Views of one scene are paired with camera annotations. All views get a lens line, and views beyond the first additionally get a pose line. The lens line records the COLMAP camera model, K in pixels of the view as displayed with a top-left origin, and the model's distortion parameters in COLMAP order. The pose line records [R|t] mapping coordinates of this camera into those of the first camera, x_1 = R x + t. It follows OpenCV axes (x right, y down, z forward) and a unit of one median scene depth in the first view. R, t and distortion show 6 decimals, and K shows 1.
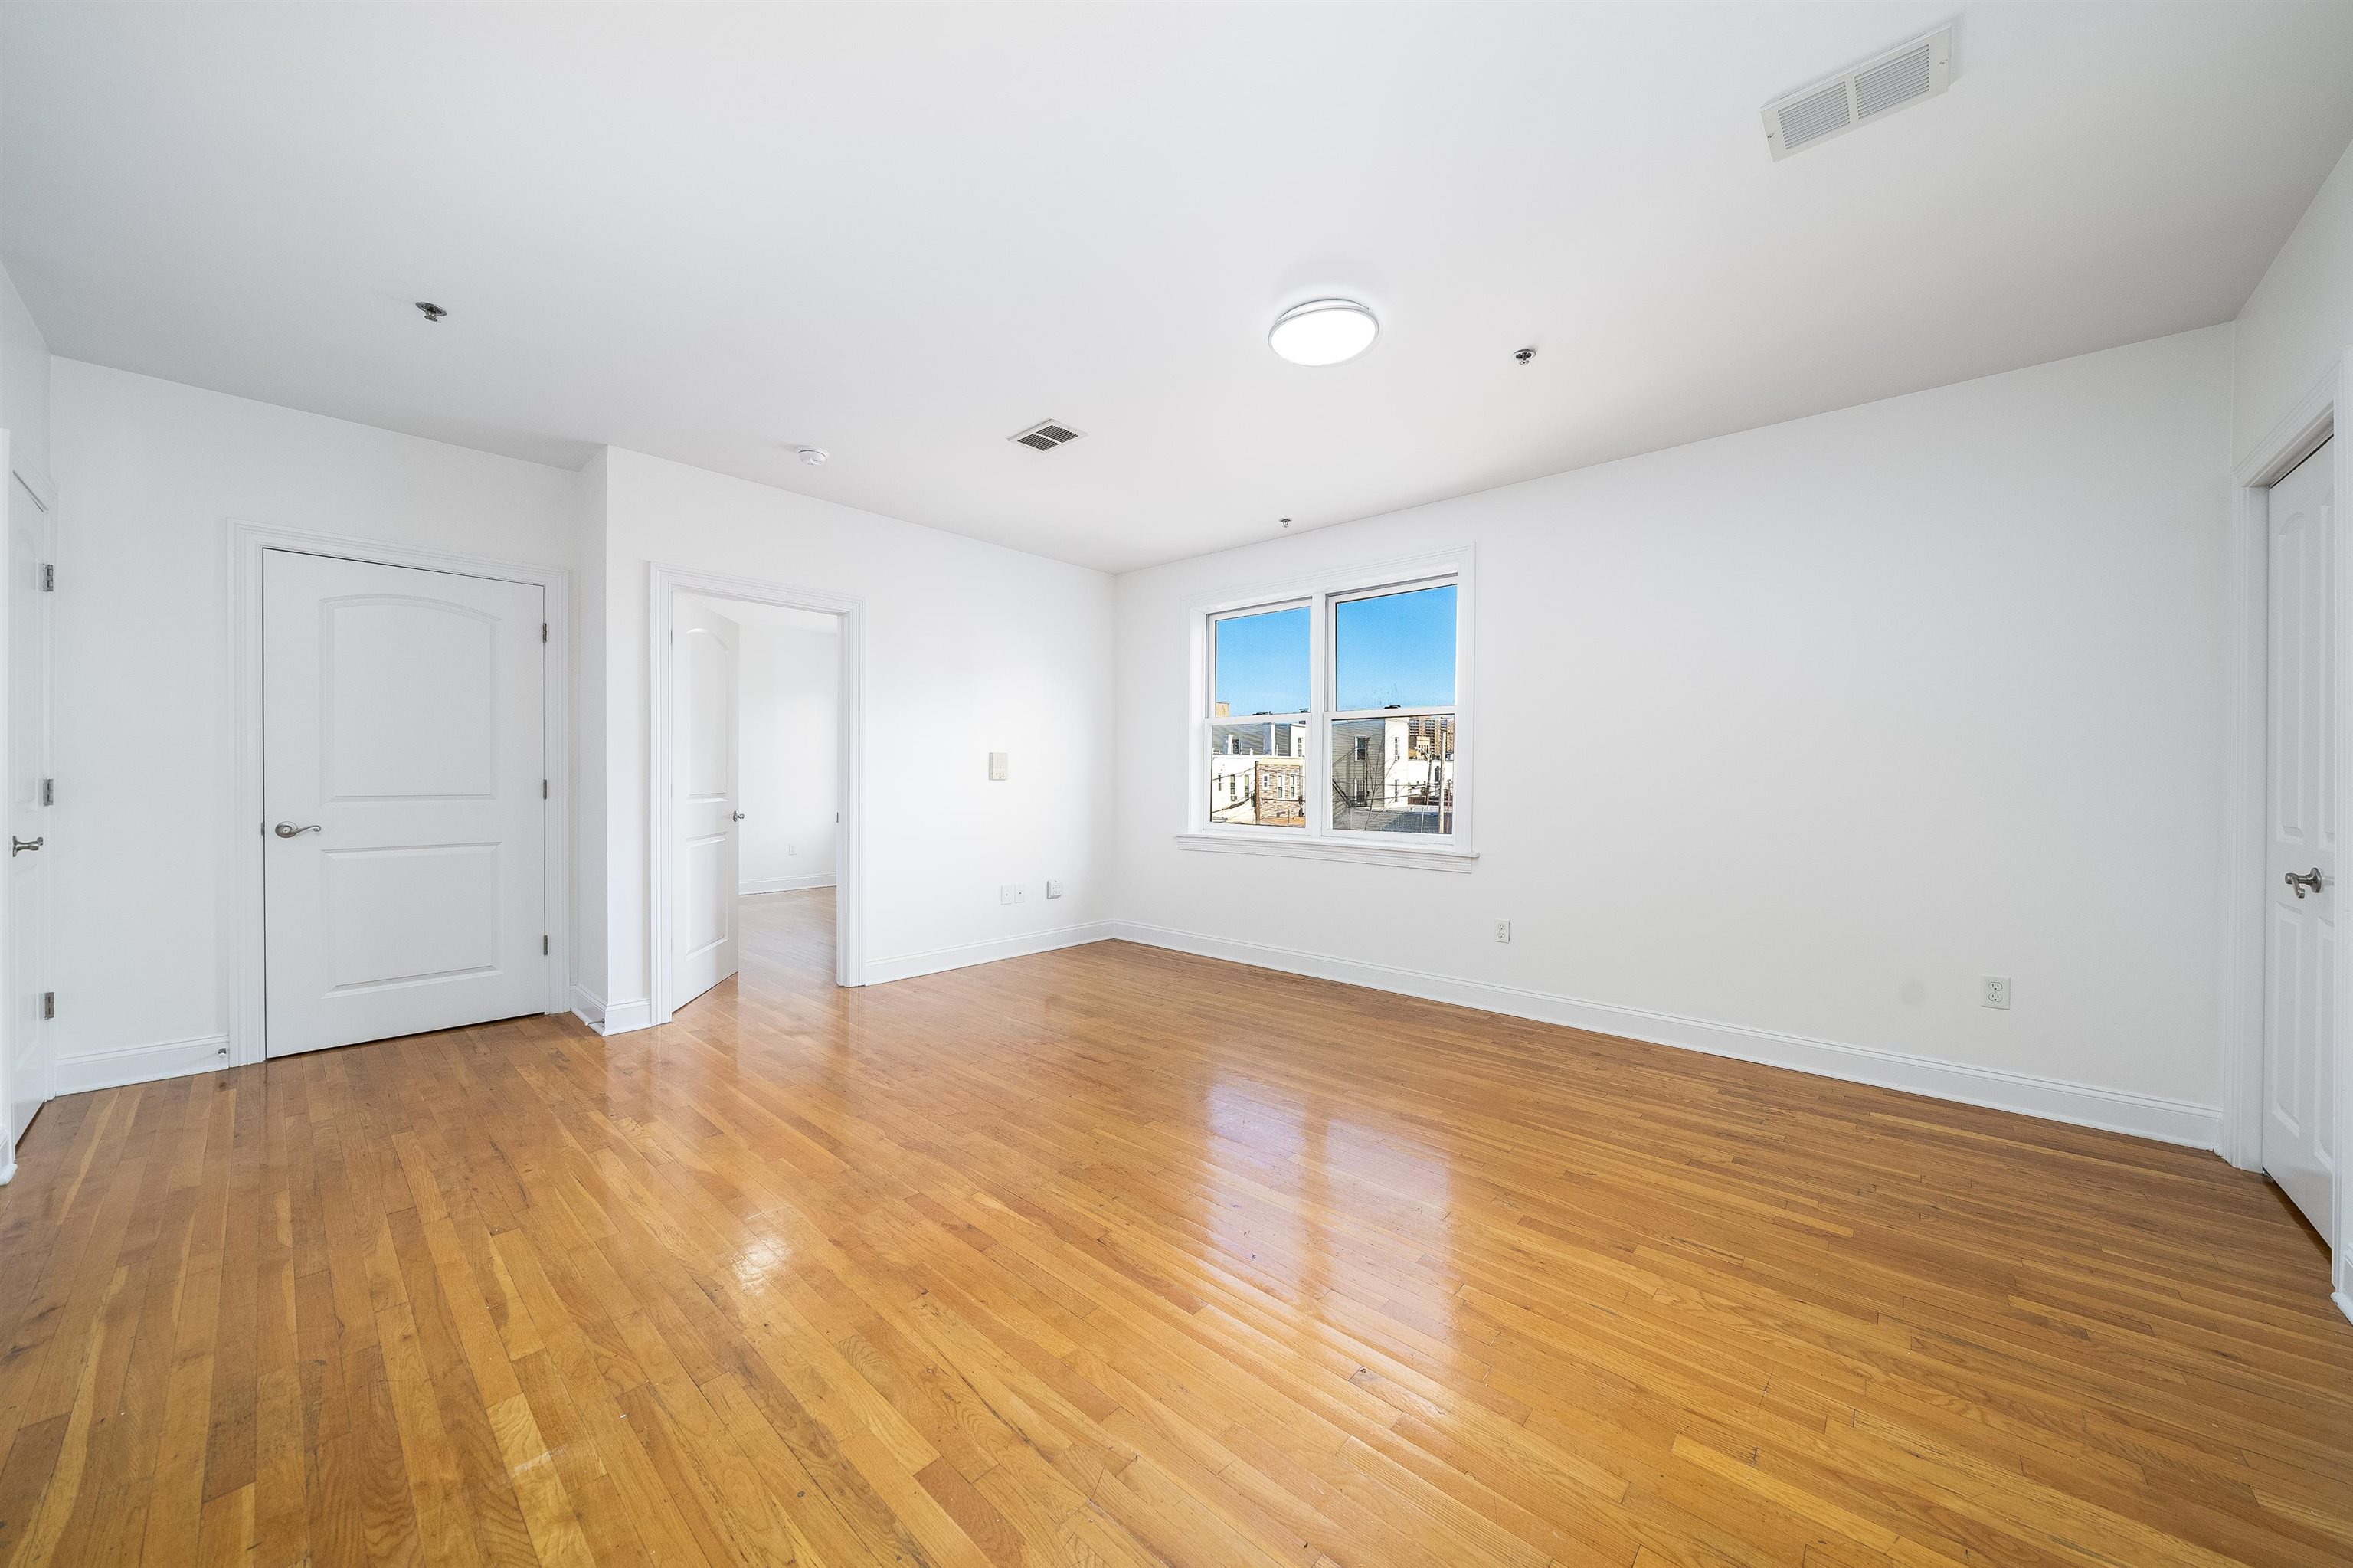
lens RADIAL K [[812.3, 0, 1153.8], [0, 812.3, 786.4], [0, 0, 1]] dist [-0.002842, -0.000371]
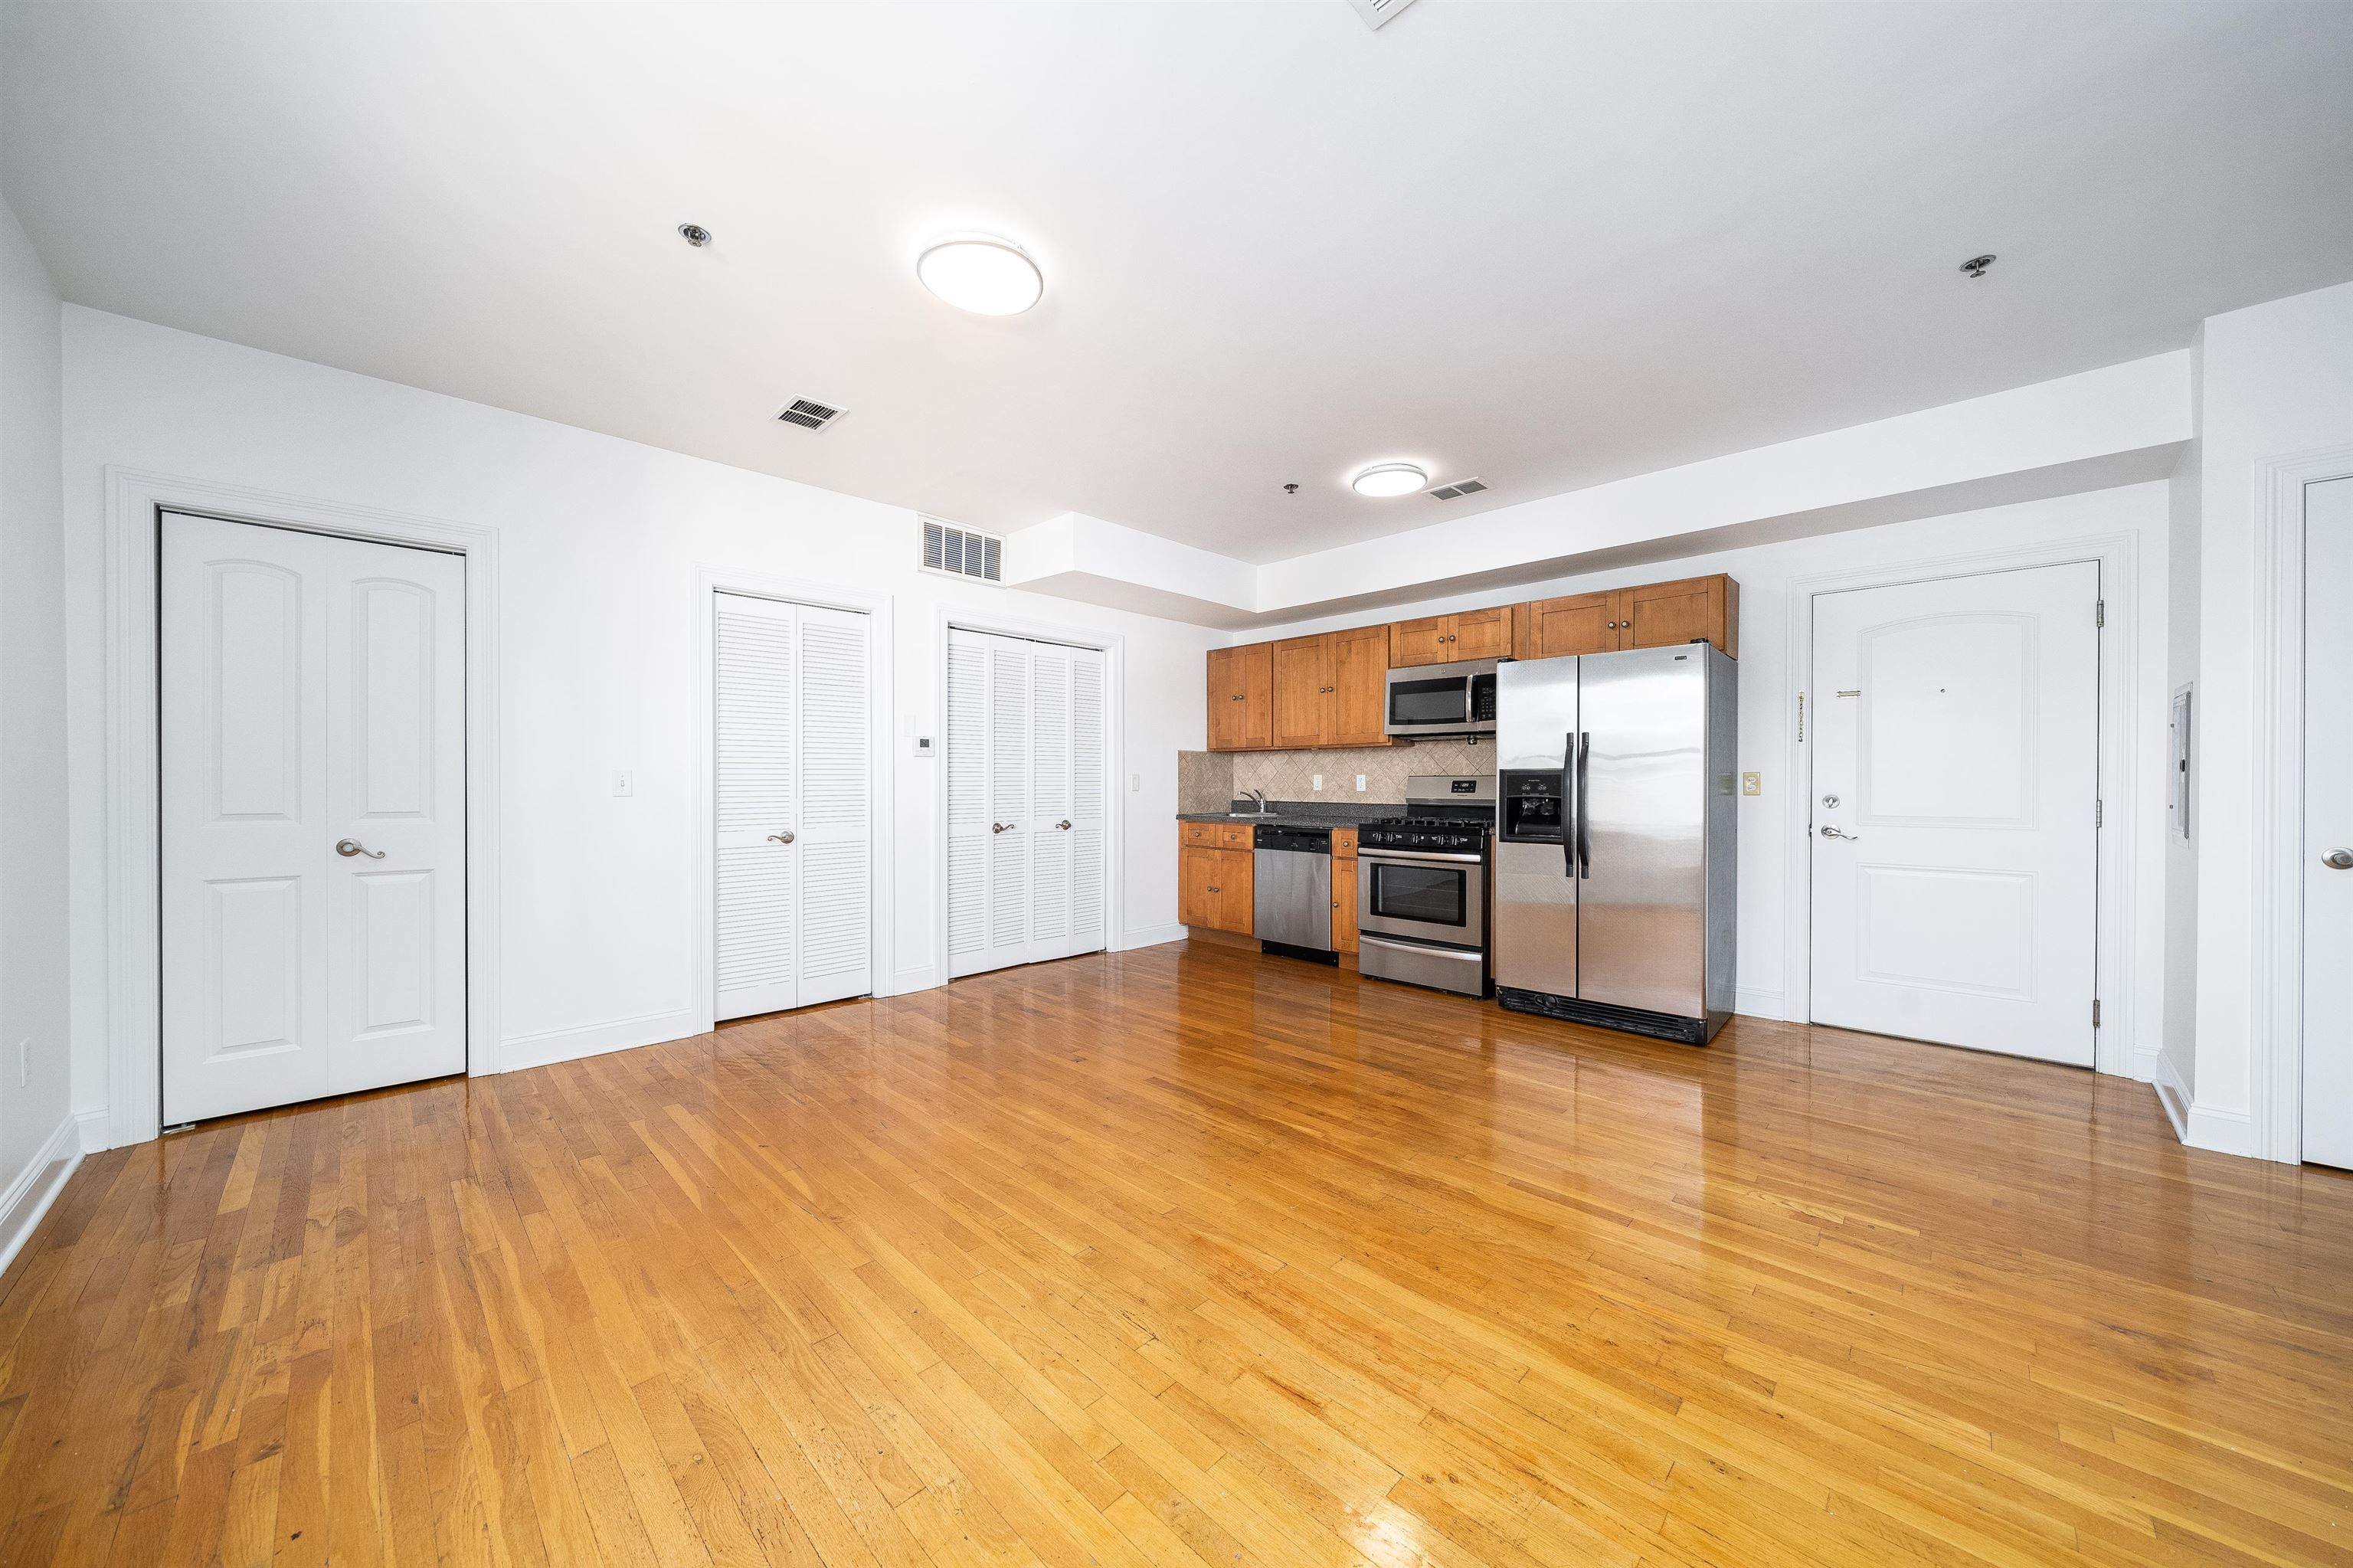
lens RADIAL K [[812.3, 0, 1194.0], [0, 812.3, 789.6], [0, 0, 1]] dist [-0.002842, -0.000371]
pose [[-0.999934, -0.006782, 0.009296, -0.034109], [-0.006563, 0.999705, 0.023397, -0.019774], [-0.009452, 0.023335, -0.999683, 1.829457]]
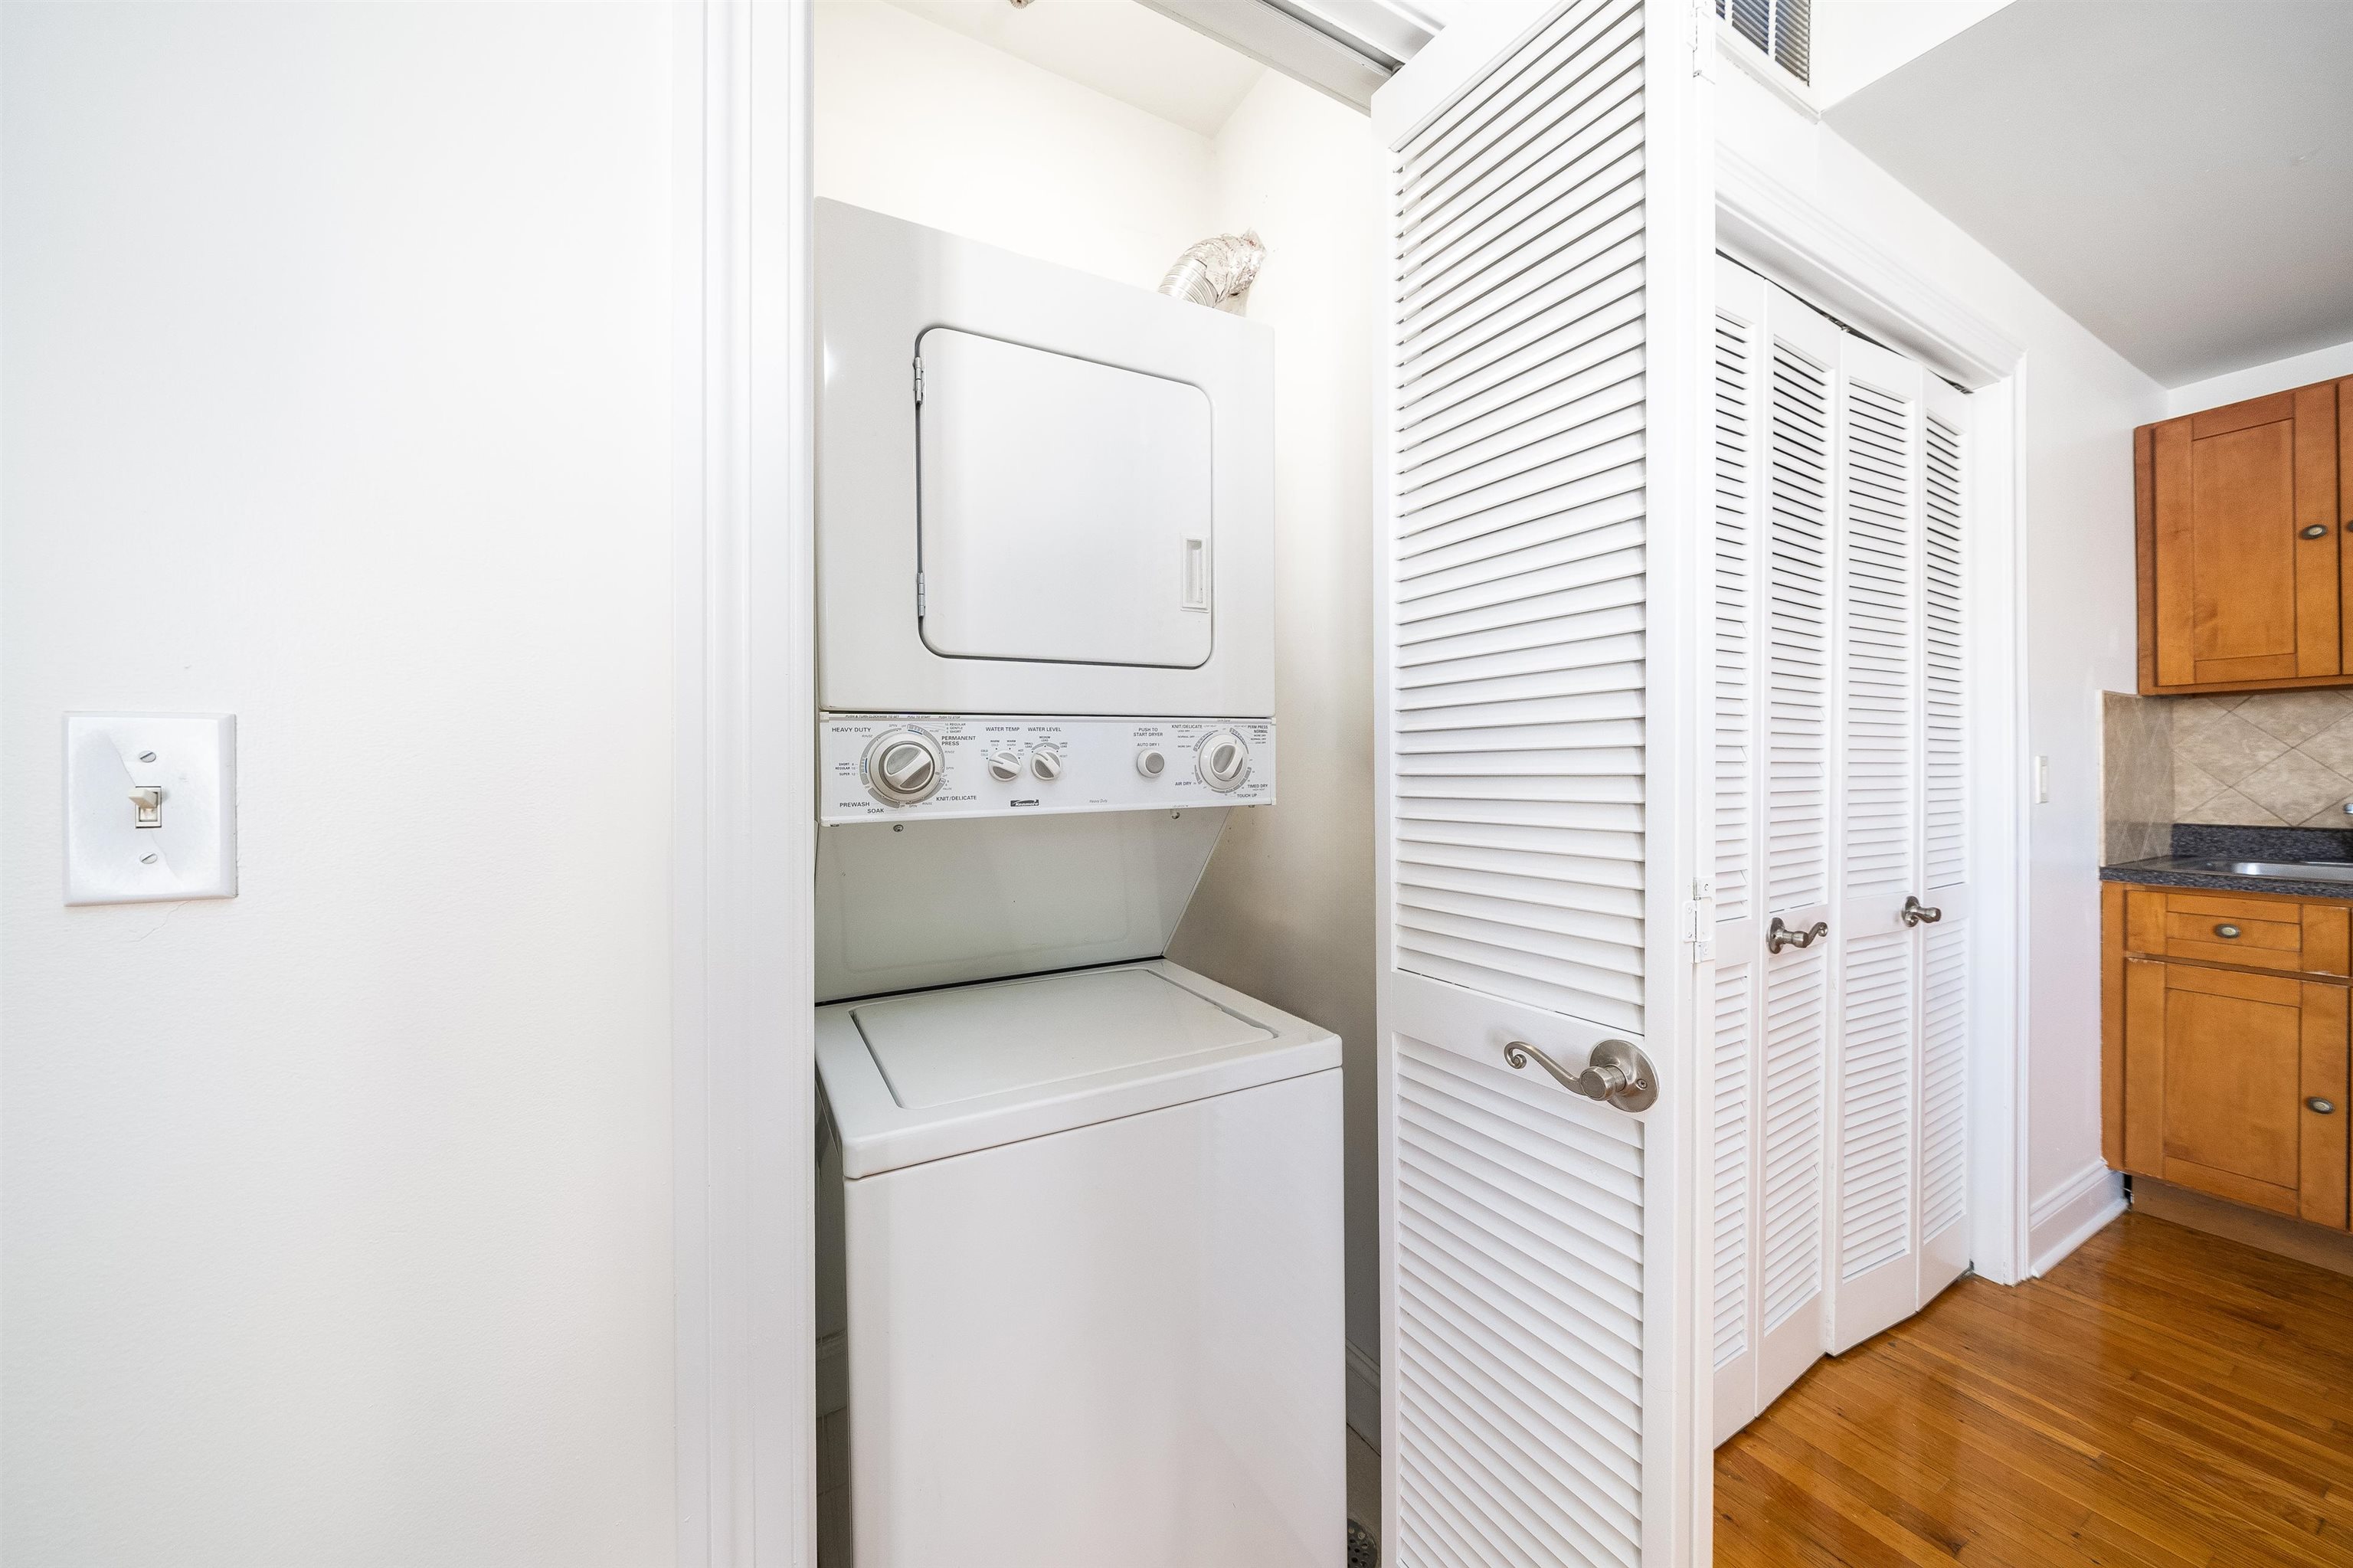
lens RADIAL K [[812.3, 0, 1194.6], [0, 812.3, 774.8], [0, 0, 1]] dist [-0.002842, -0.000371]
pose [[-0.950829, -0.001966, 0.309709, 0.630734], [0.001559, 0.999937, 0.011134, -0.000812], [-0.309711, 0.011069, -0.950766, 0.661501]]
